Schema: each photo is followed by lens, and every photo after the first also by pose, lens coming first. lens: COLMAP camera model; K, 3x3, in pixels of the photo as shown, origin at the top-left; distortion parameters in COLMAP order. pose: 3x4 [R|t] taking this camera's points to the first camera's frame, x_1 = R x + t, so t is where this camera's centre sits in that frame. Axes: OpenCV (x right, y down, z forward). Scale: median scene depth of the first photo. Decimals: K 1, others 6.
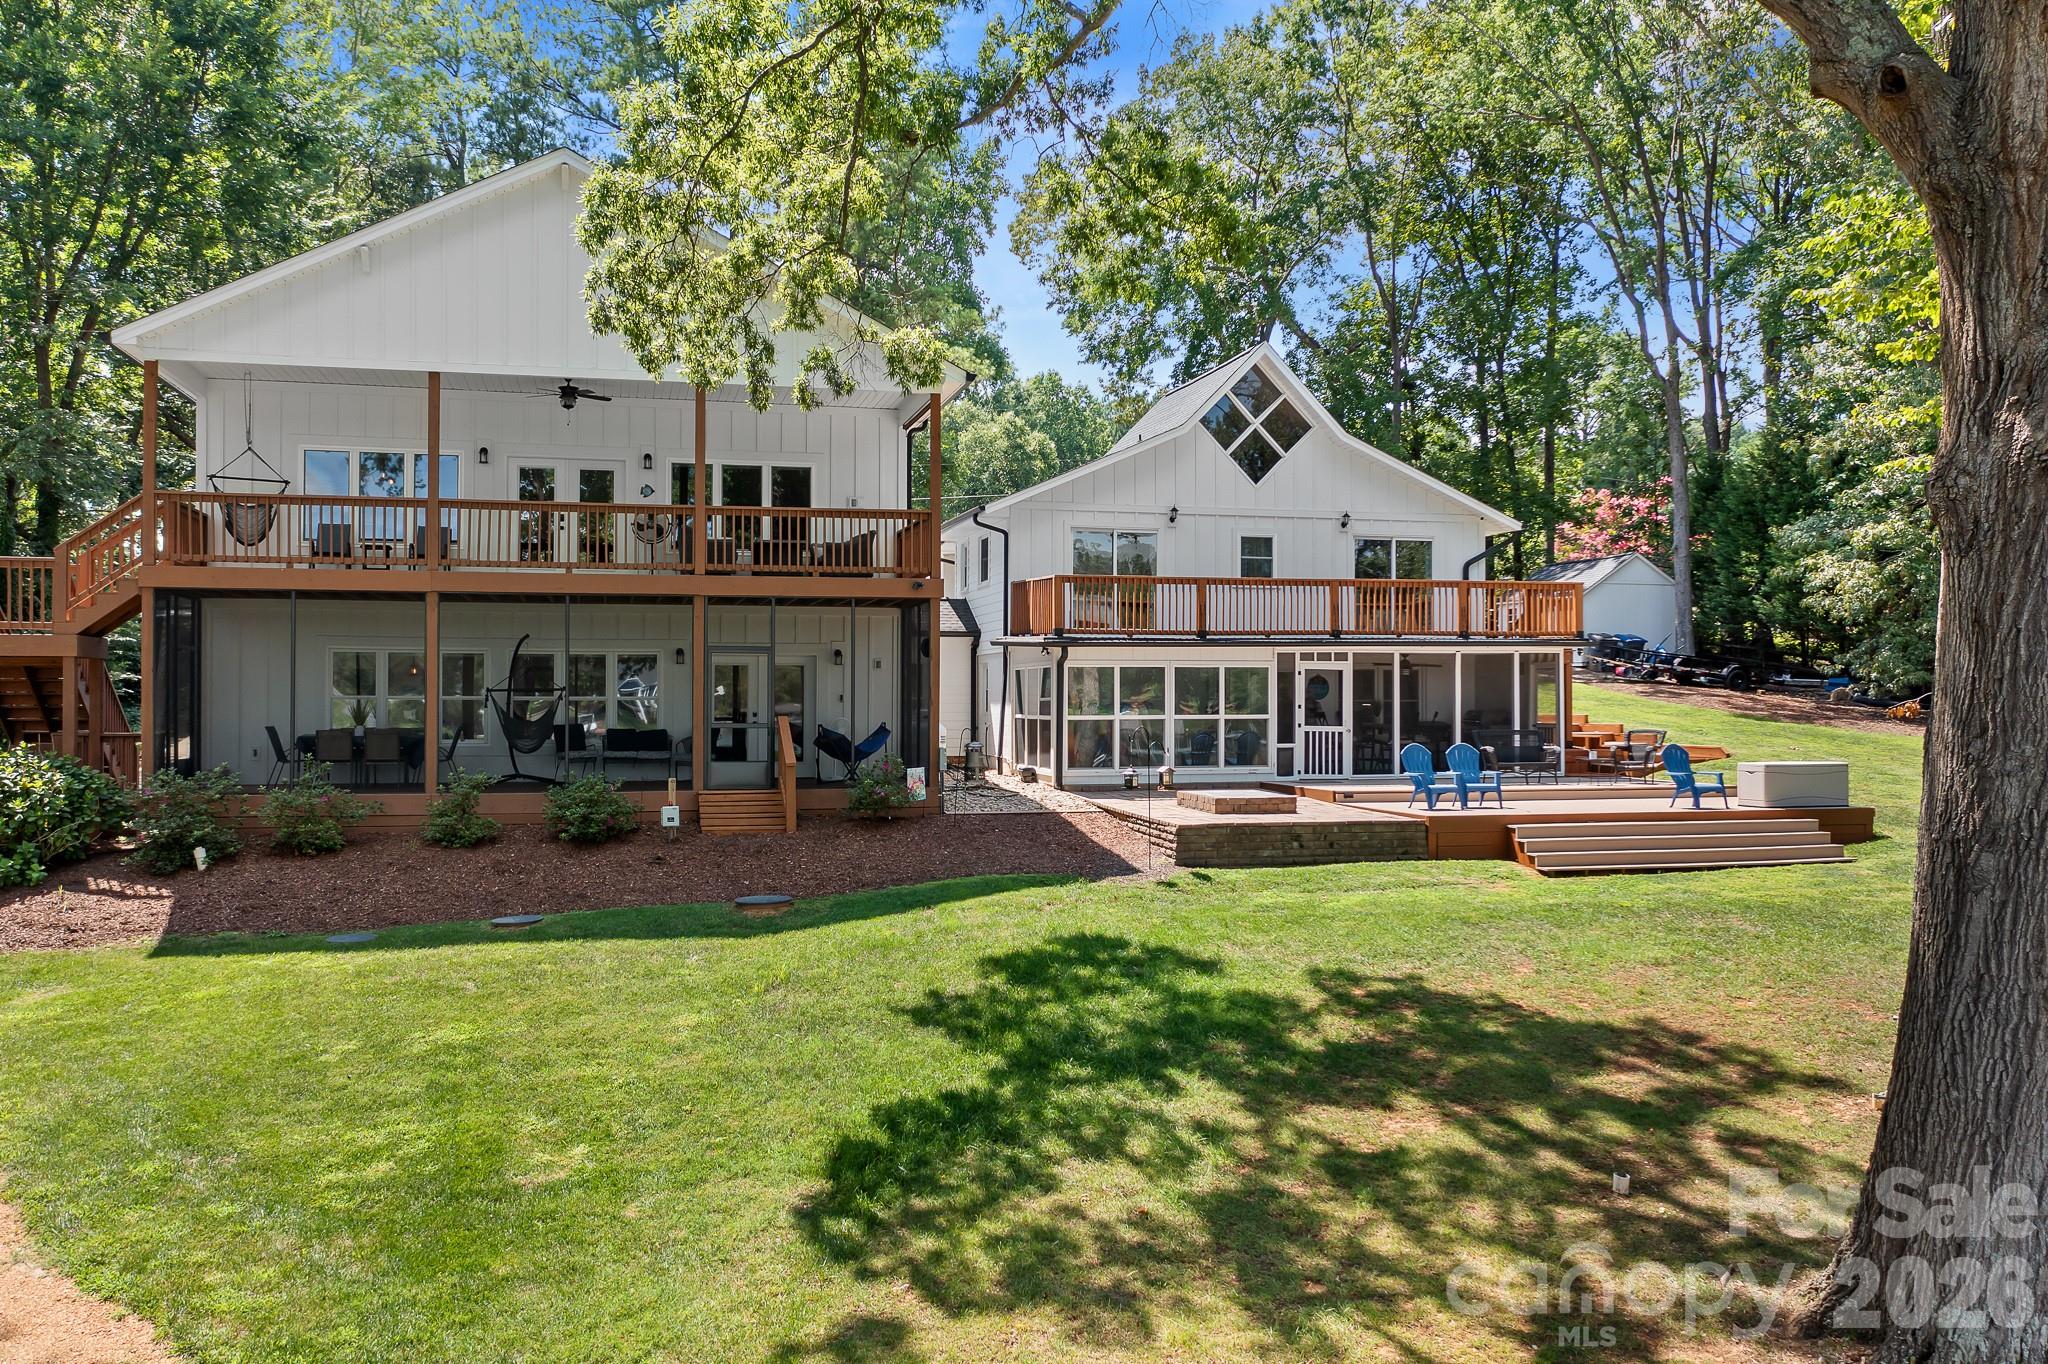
lens RADIAL K [[1588.9, 0, 1024.0], [0, 1588.9, 682.0], [0, 0, 1]] dist [-0.011304, 0.003179]
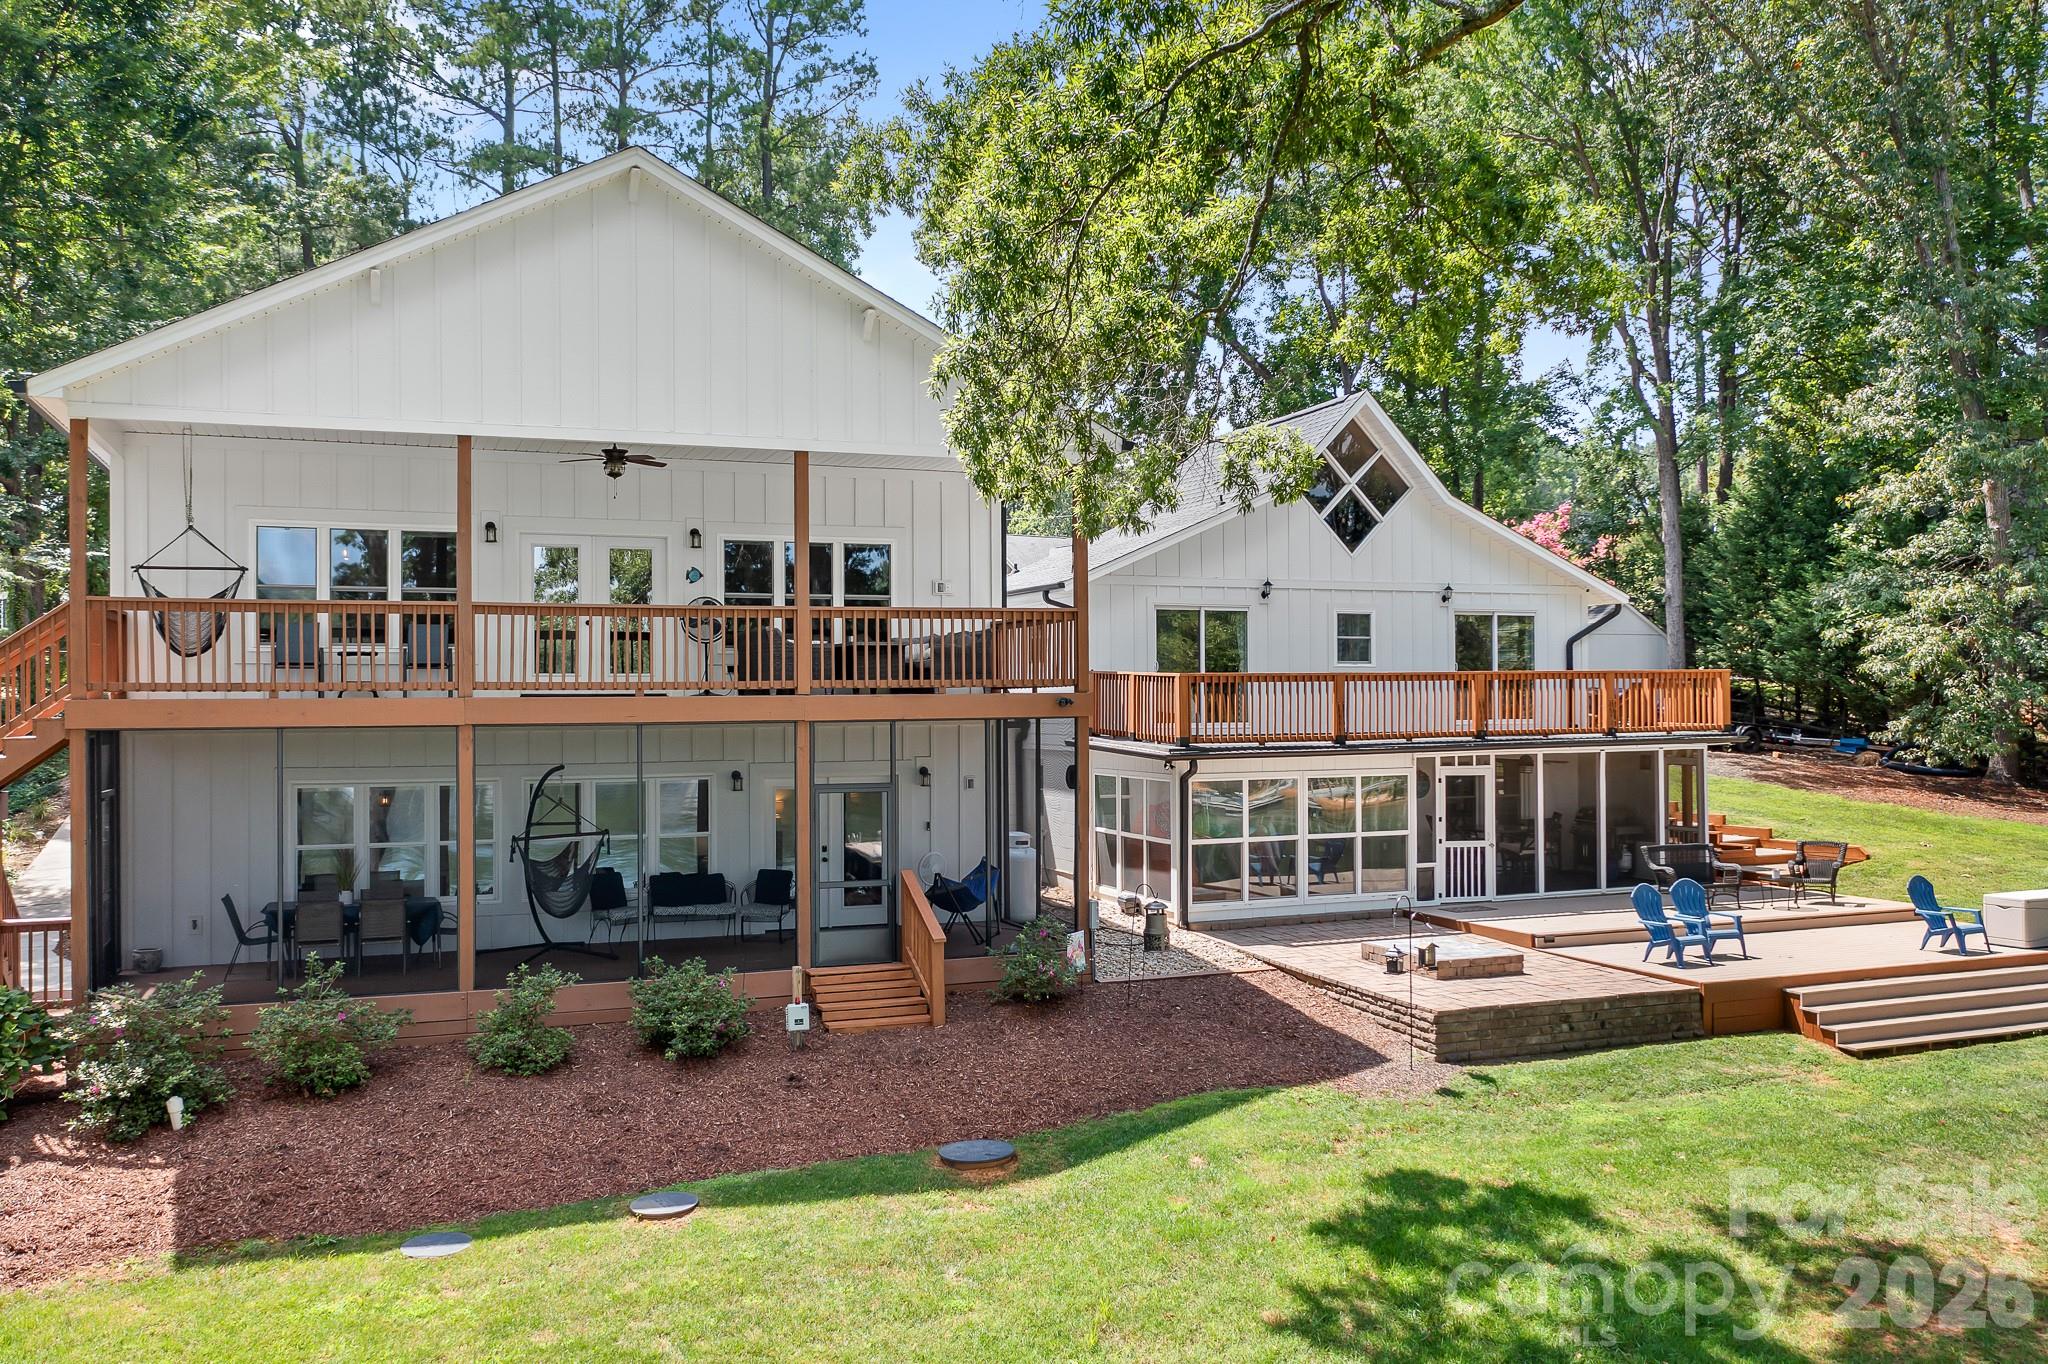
lens RADIAL K [[1623.0, 0, 1021.7], [0, 1623.0, 691.3], [0, 0, 1]] dist [-0.012176, 0.008543]
pose [[0.991981, -0.007065, 0.126189, -0.165444], [0.006804, 0.999974, 0.002501, -0.058772], [-0.126204, -0.001623, 0.992003, 0.156770]]
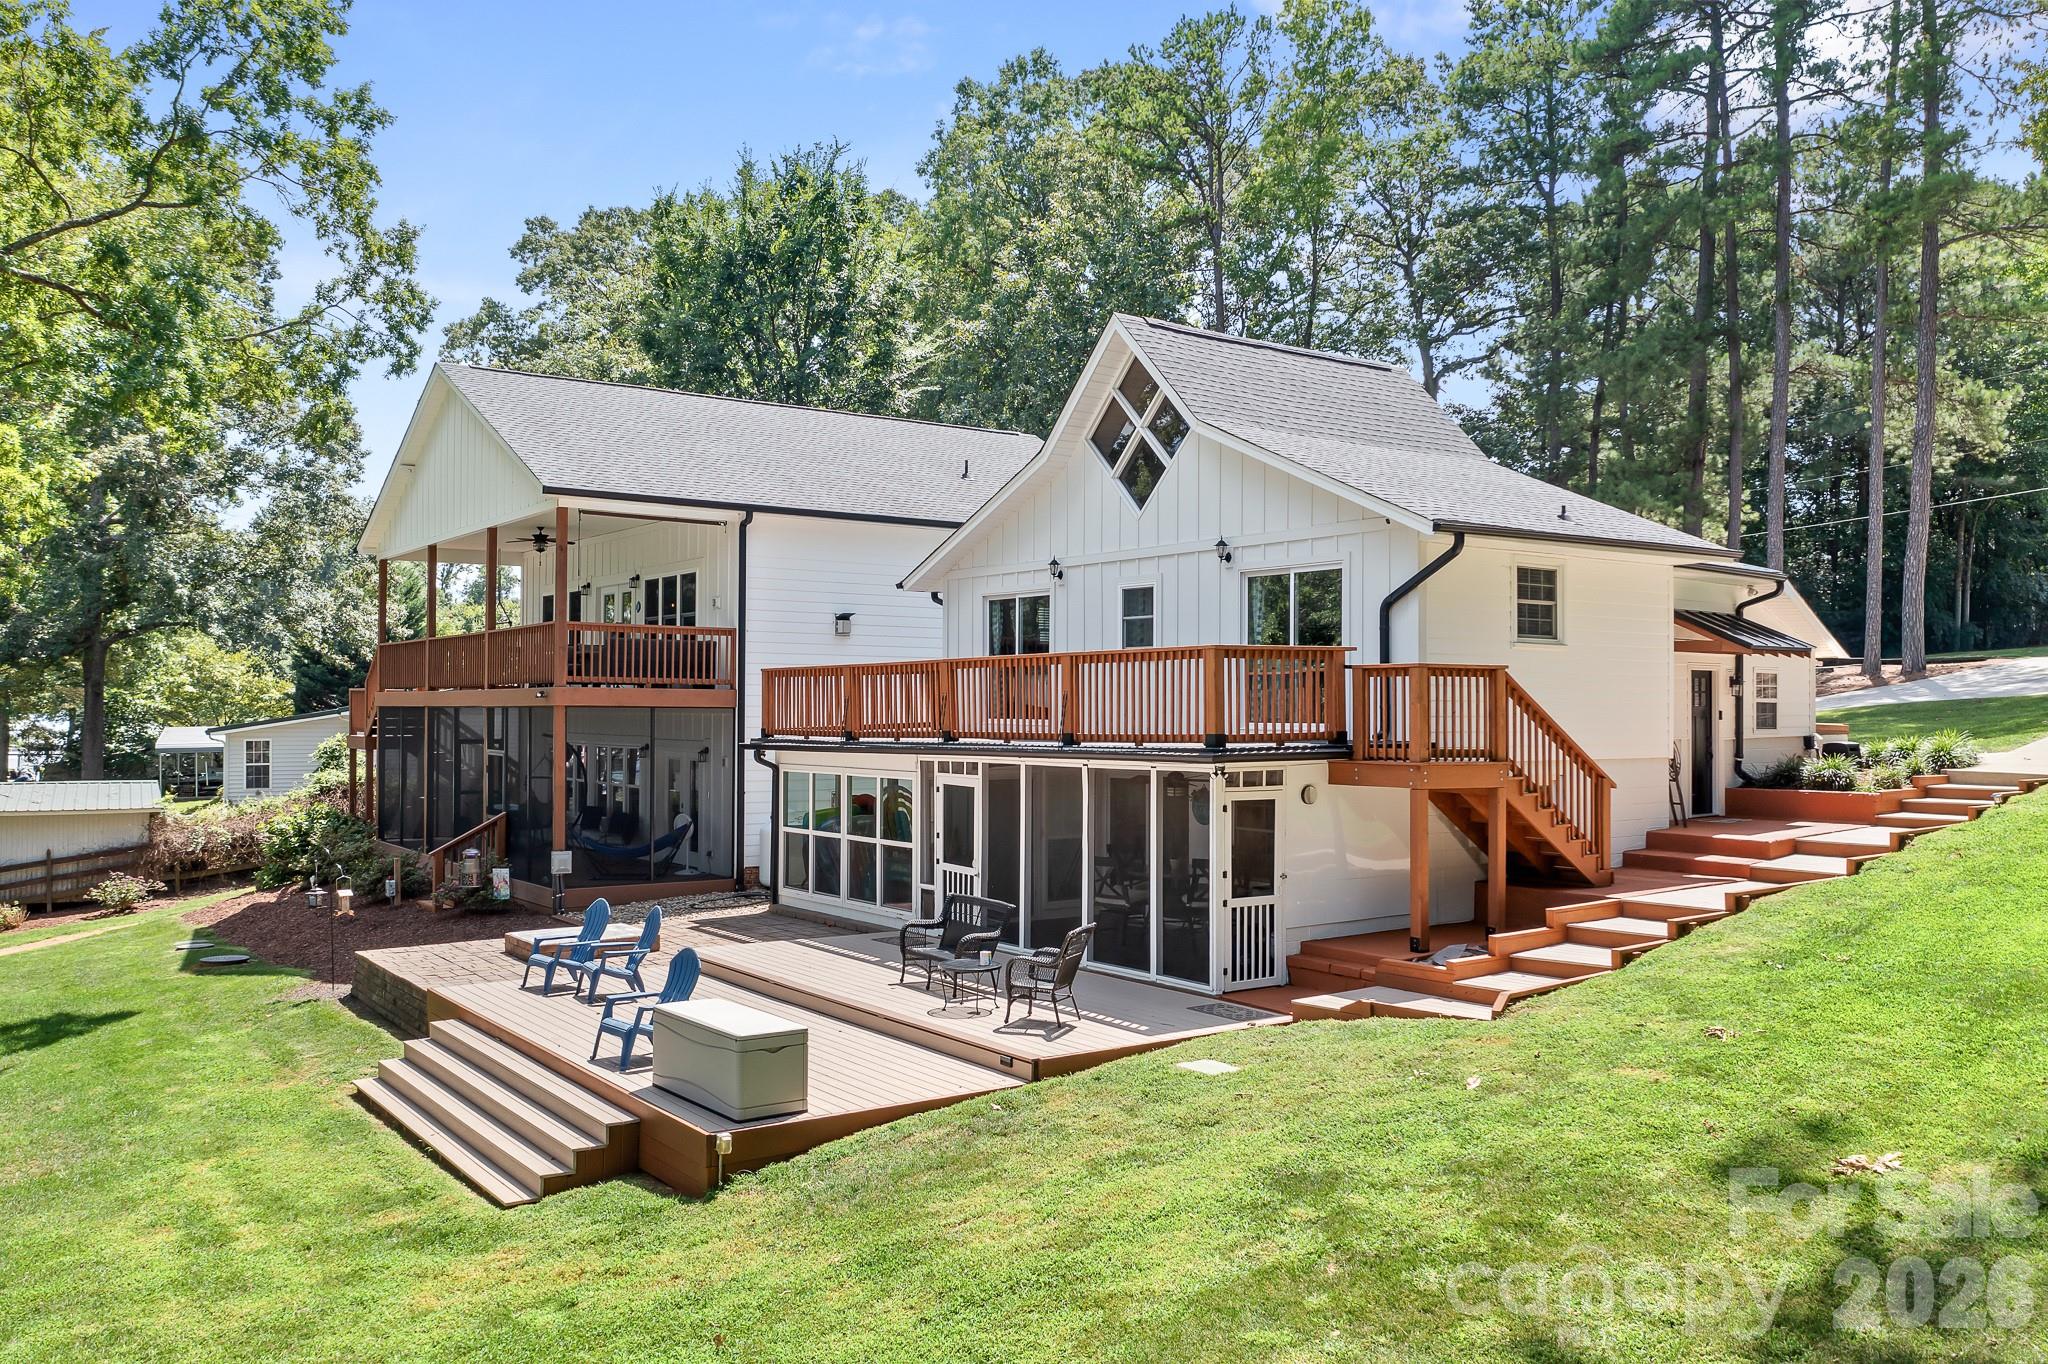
lens RADIAL K [[1623.0, 0, 1021.7], [0, 1623.0, 691.3], [0, 0, 1]] dist [-0.012176, 0.008543]
pose [[0.365854, -0.009418, -0.930625, 0.894473], [0.005066, 0.999954, -0.008128, -0.045056], [0.930659, -0.001741, 0.365885, 0.775264]]
